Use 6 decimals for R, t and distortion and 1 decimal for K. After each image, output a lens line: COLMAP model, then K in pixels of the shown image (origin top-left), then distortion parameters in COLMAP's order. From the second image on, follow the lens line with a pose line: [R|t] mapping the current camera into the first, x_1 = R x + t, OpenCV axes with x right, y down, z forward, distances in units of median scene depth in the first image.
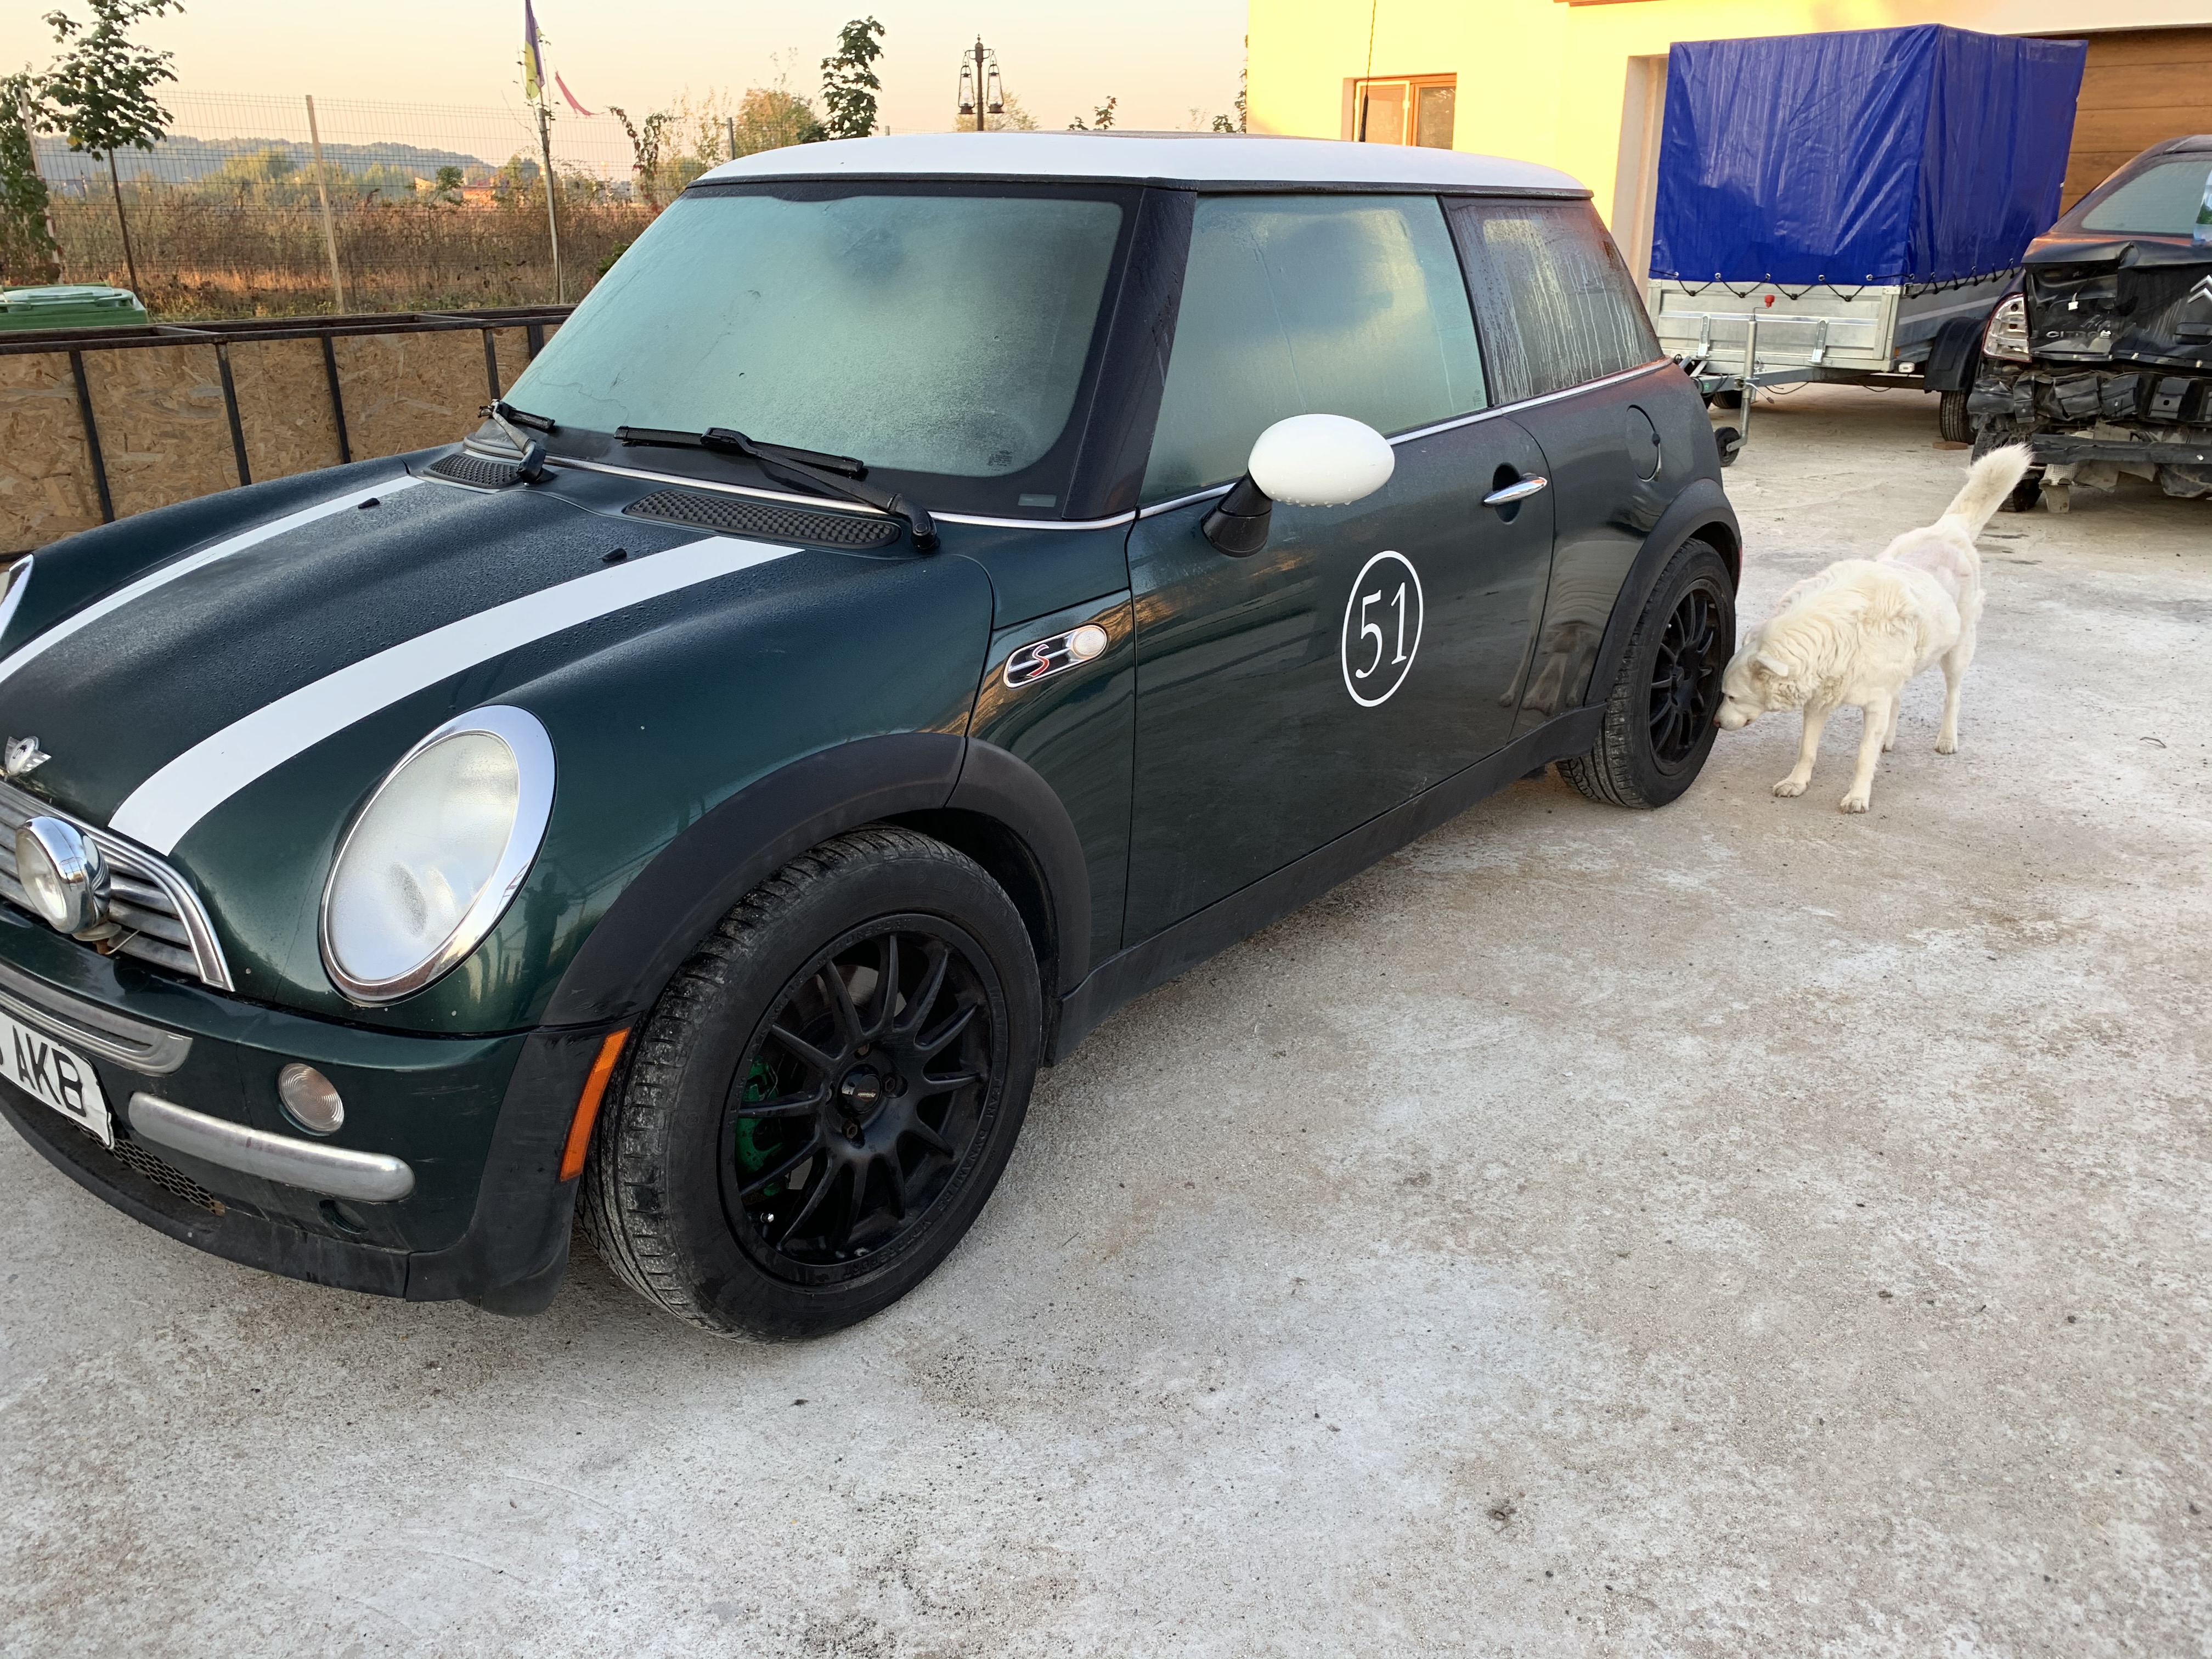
lens RADIAL K [[1692.7, 0, 1128.1], [0, 1692.7, 819.8], [0, 0, 1]] dist [0.051734, -0.040096]
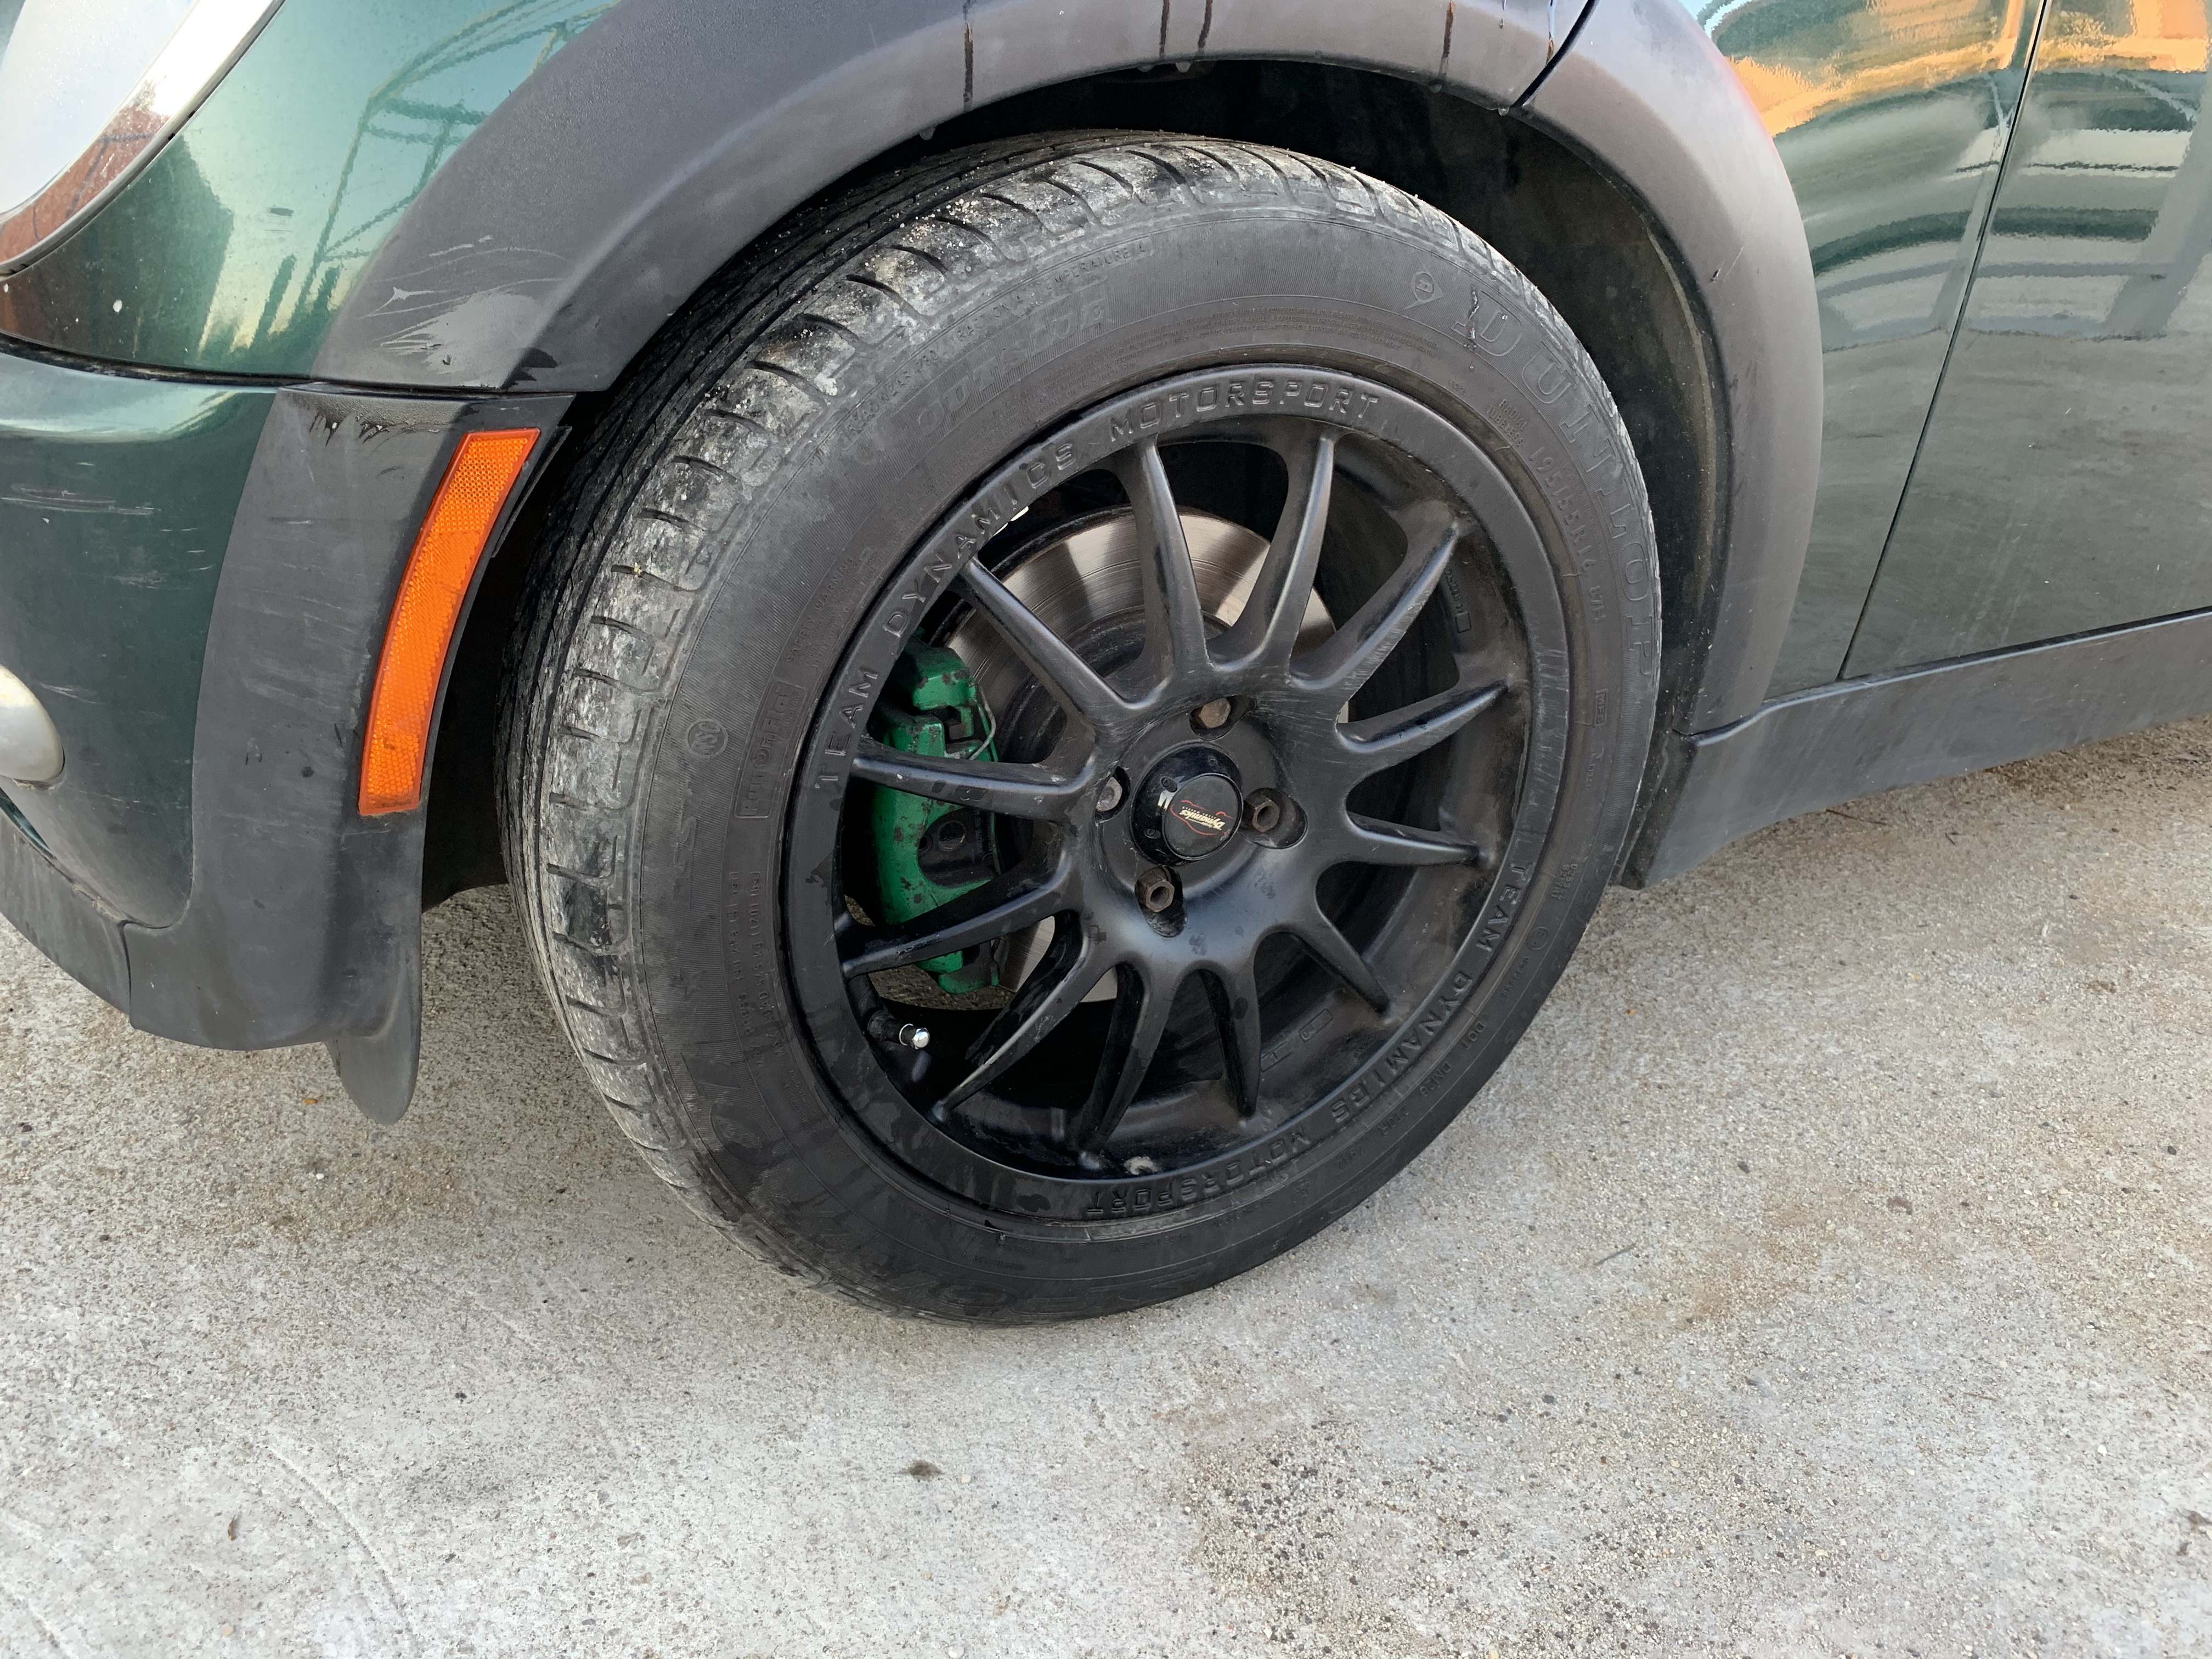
lens RADIAL K [[1692.7, 0, 1095.9], [0, 1692.7, 810.9], [0, 0, 1]] dist [0.051734, -0.040096]
pose [[0.927294, 0.188355, -0.323495, -0.040999], [-0.168709, 0.981729, 0.088011, 0.125286], [0.334162, -0.027036, 0.942128, 0.580042]]
